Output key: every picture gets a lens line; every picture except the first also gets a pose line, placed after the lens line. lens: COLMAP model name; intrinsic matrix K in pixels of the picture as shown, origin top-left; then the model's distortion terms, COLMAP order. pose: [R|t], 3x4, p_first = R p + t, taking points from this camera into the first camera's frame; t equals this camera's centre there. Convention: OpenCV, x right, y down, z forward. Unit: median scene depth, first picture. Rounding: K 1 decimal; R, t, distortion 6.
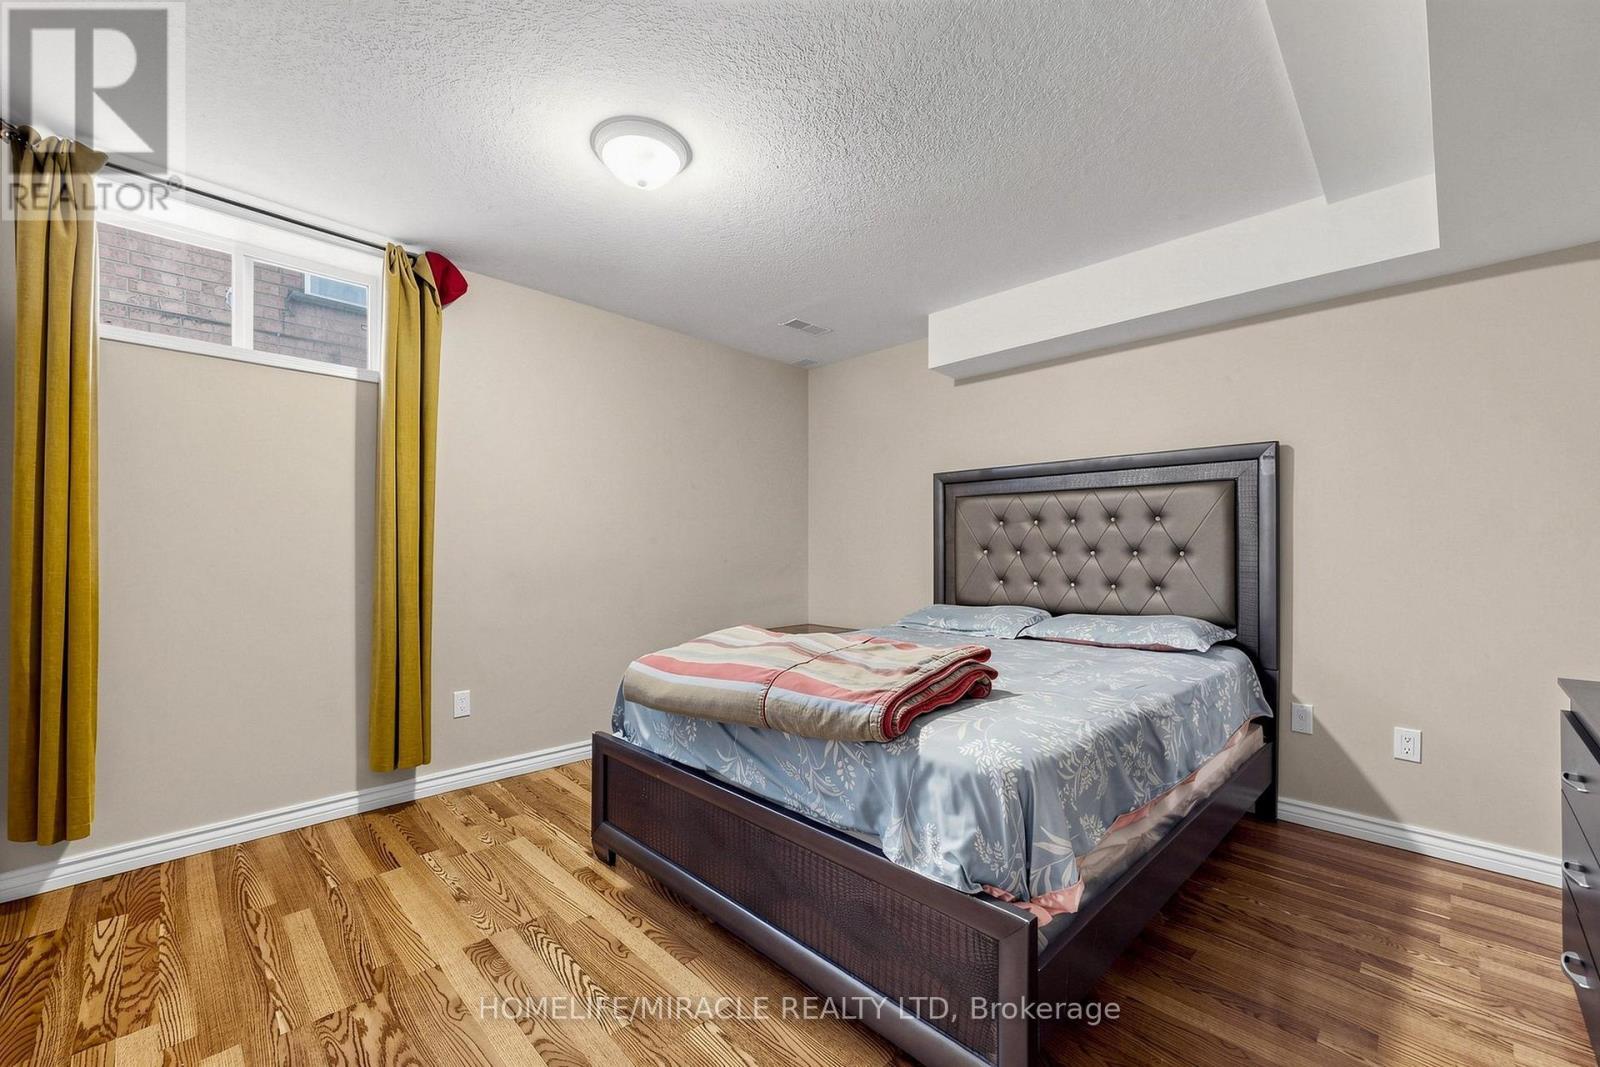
lens RADIAL K [[622.6, 0, 792.4], [0, 622.6, 544.2], [0, 0, 1]] dist [0.000499, 0.000087]
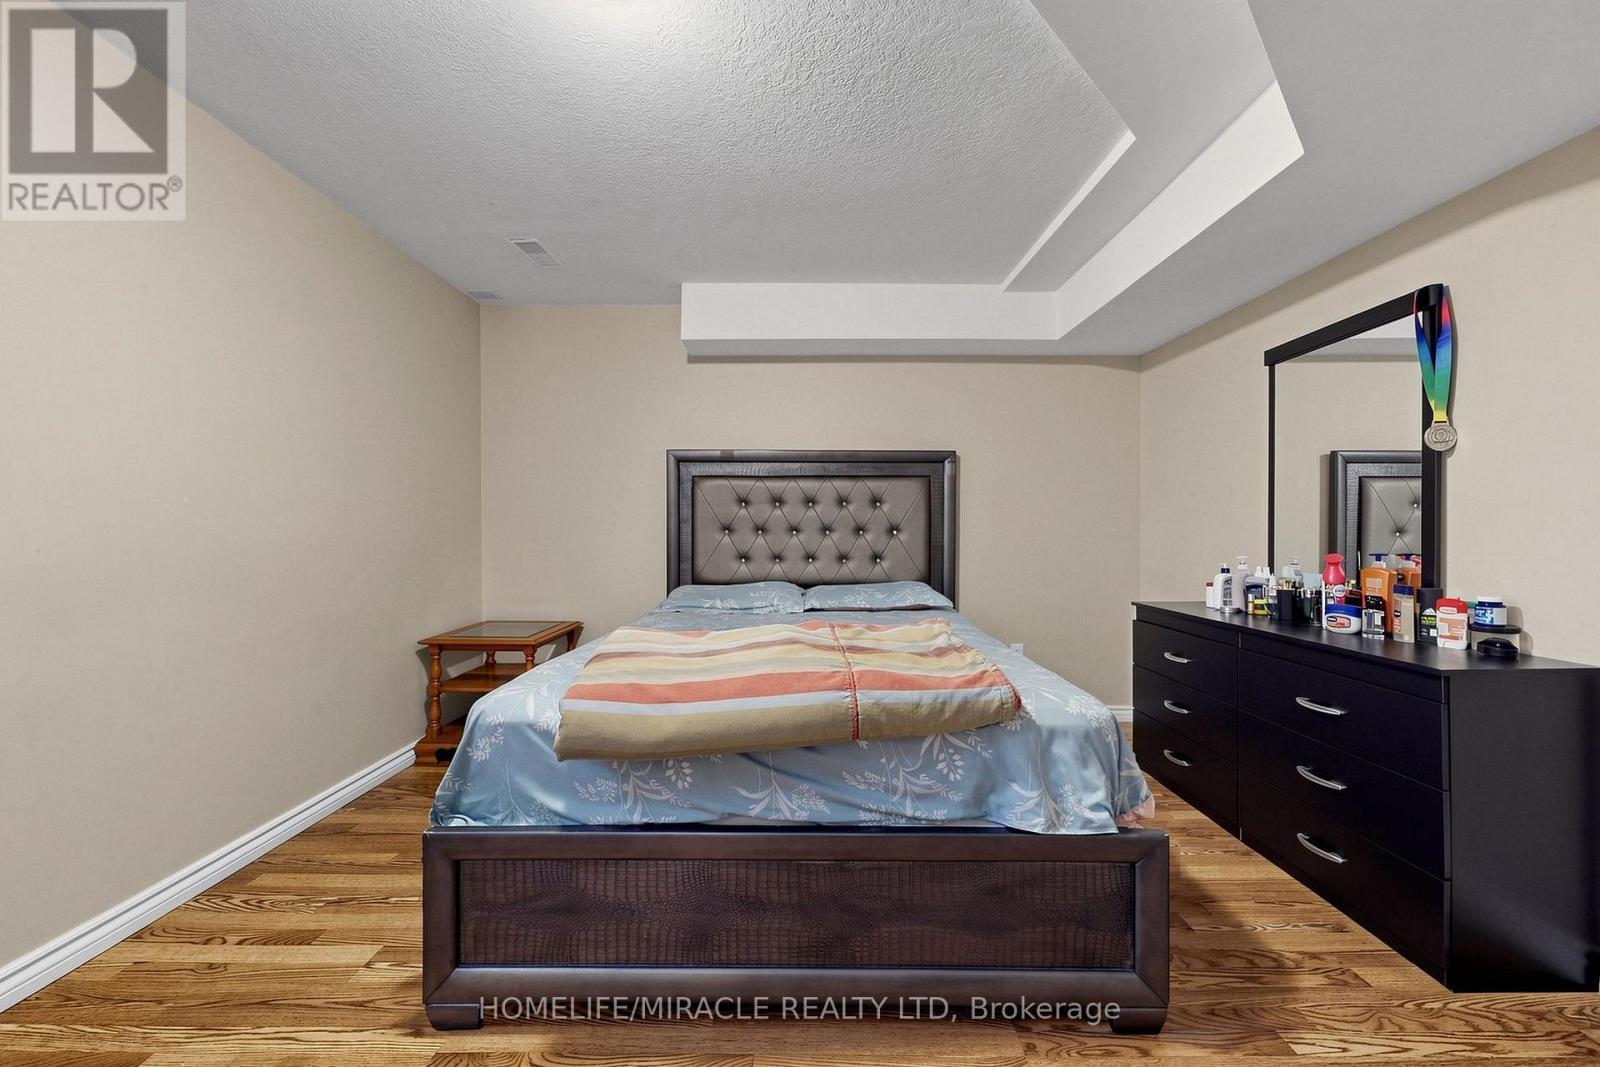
lens RADIAL K [[601.7, 0, 793.5], [0, 601.7, 536.4], [0, 0, 1]] dist [-0.000119, 0.000089]
pose [[0.713868, -0.009383, 0.700218, -0.517280], [-0.004667, 0.999824, 0.018155, 0.002690], [-0.700265, -0.016228, 0.713699, 0.368205]]
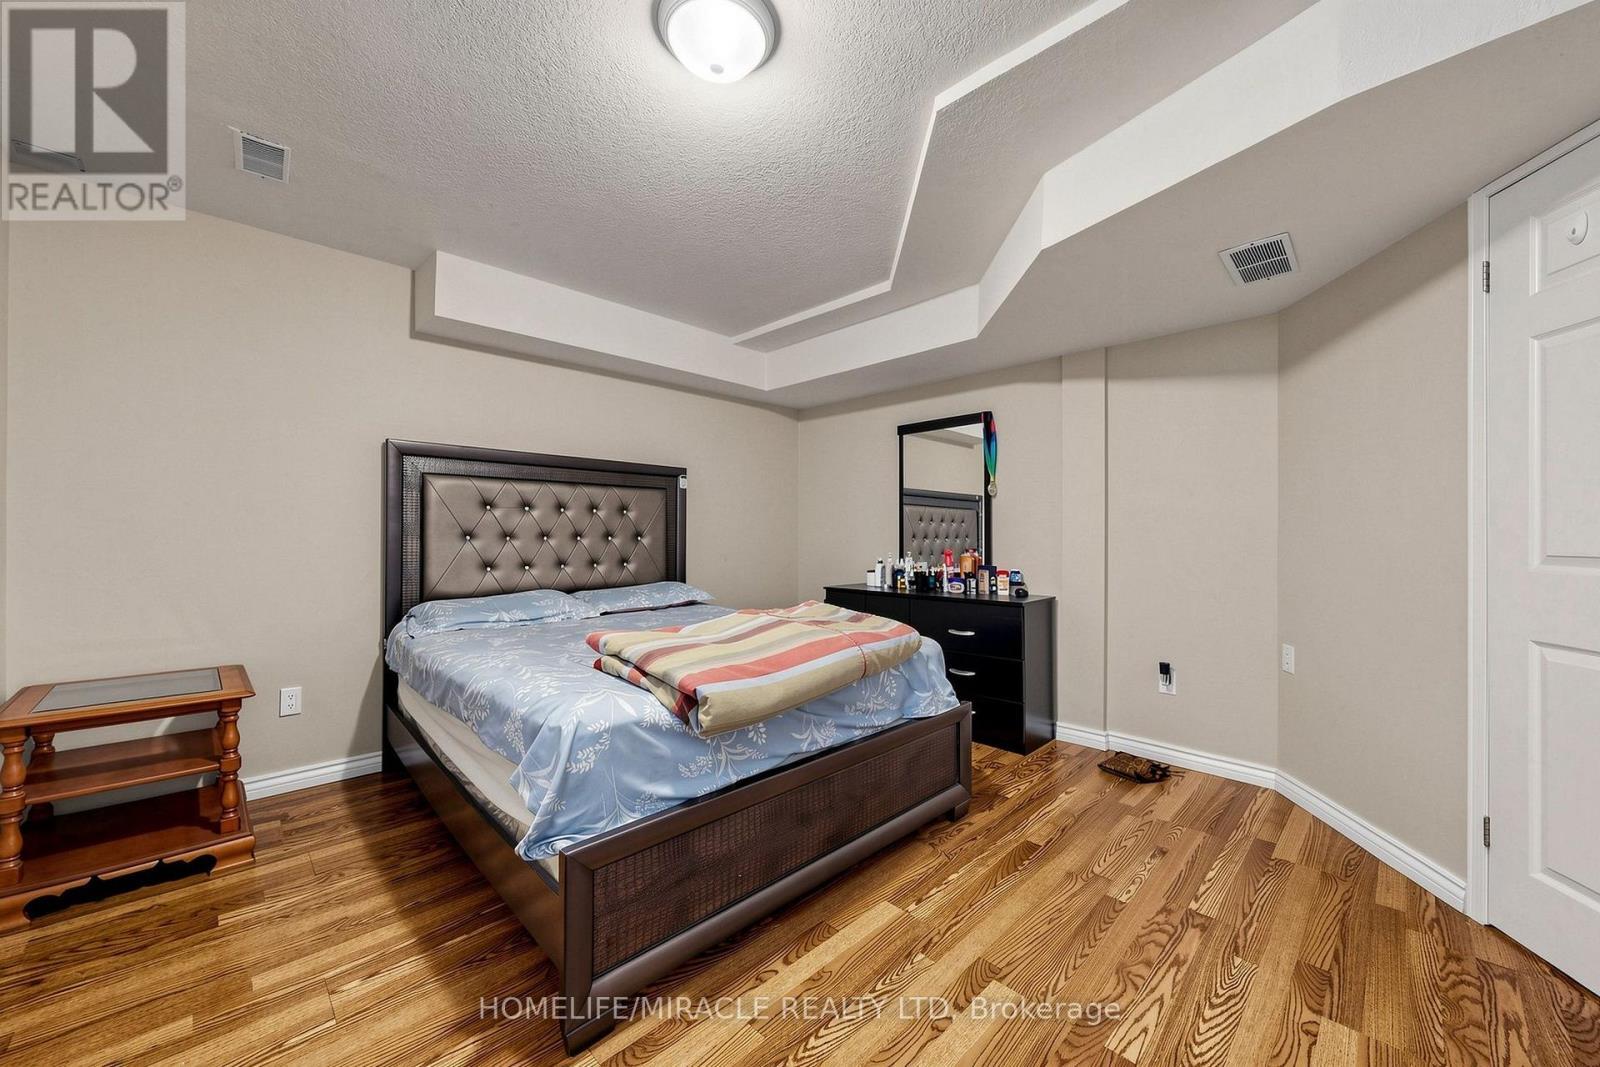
lens RADIAL K [[608.2, 0, 800.0], [0, 608.2, 533.5], [0, 0, 1]] dist [0.000489, 0.000136]
pose [[0.012185, 0.000402, 0.999926, -0.973210], [-0.008930, 0.999960, -0.000294, 0.003038], [-0.999886, -0.008926, 0.012188, 0.856285]]
